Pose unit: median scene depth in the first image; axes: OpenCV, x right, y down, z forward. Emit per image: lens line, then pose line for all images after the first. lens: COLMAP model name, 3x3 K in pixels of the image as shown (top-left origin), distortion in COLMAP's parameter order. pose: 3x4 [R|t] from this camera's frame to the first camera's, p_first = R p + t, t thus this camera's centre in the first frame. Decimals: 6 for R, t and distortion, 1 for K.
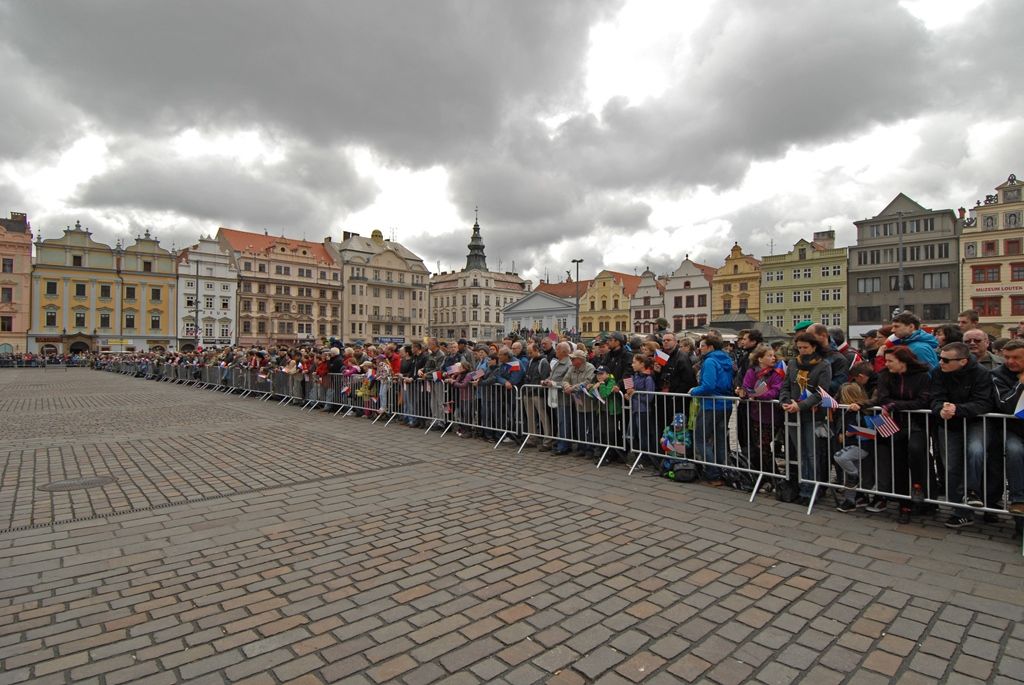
lens RADIAL K [[533.9, 0, 512.3], [0, 533.9, 343.7], [0, 0, 1]] dist [-0.001169, -0.000035]
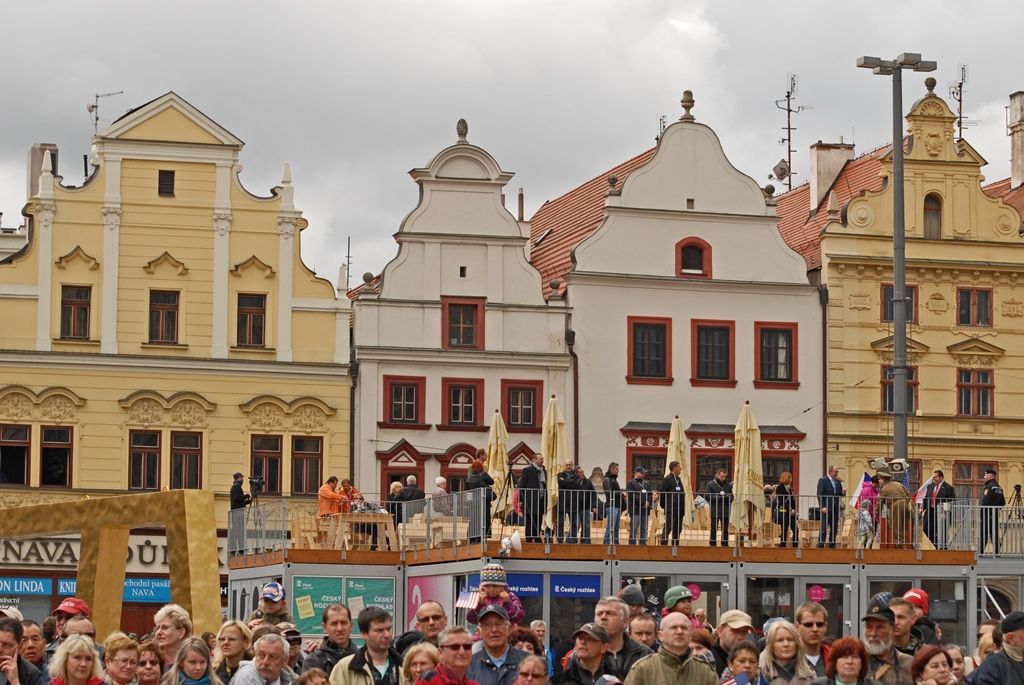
lens RADIAL K [[3184.1, 0, 512.1], [0, 3184.1, 340.4], [0, 0, 1]] dist [-0.442476, 0.000000]
pose [[0.480654, 0.079039, 0.873341, -0.630820], [-0.021588, 0.996694, -0.078322, 0.002456], [-0.876645, 0.018792, 0.480771, 0.531257]]
